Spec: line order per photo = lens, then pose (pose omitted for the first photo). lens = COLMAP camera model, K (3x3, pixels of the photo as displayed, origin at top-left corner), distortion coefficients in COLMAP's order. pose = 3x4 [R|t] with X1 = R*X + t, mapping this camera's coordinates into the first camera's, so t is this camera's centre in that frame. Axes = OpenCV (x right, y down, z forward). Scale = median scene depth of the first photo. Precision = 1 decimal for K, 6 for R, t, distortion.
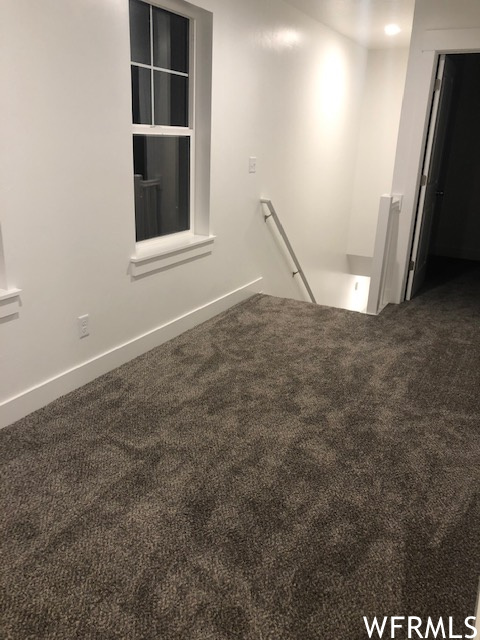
lens RADIAL K [[519.8, 0, 238.2], [0, 519.8, 316.8], [0, 0, 1]] dist [0.052072, -0.011293]
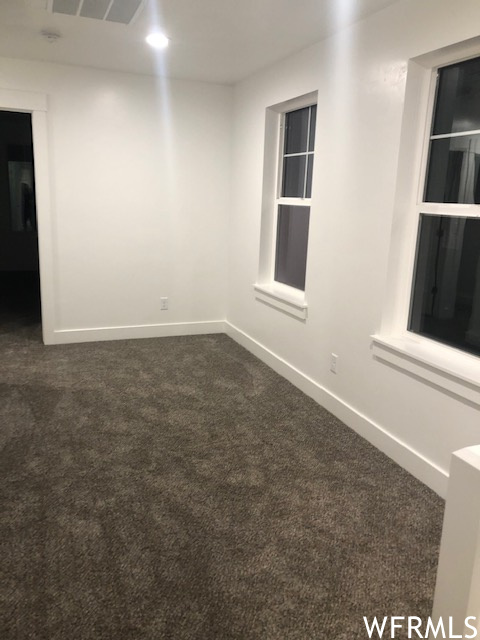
lens RADIAL K [[519.8, 0, 239.7], [0, 519.8, 320.7], [0, 0, 1]] dist [0.052072, -0.011293]
pose [[-0.645881, 0.107970, -0.755765, 0.703986], [-0.318510, 0.861568, 0.395286, -0.447656], [0.693822, 0.496027, -0.522081, 1.351924]]
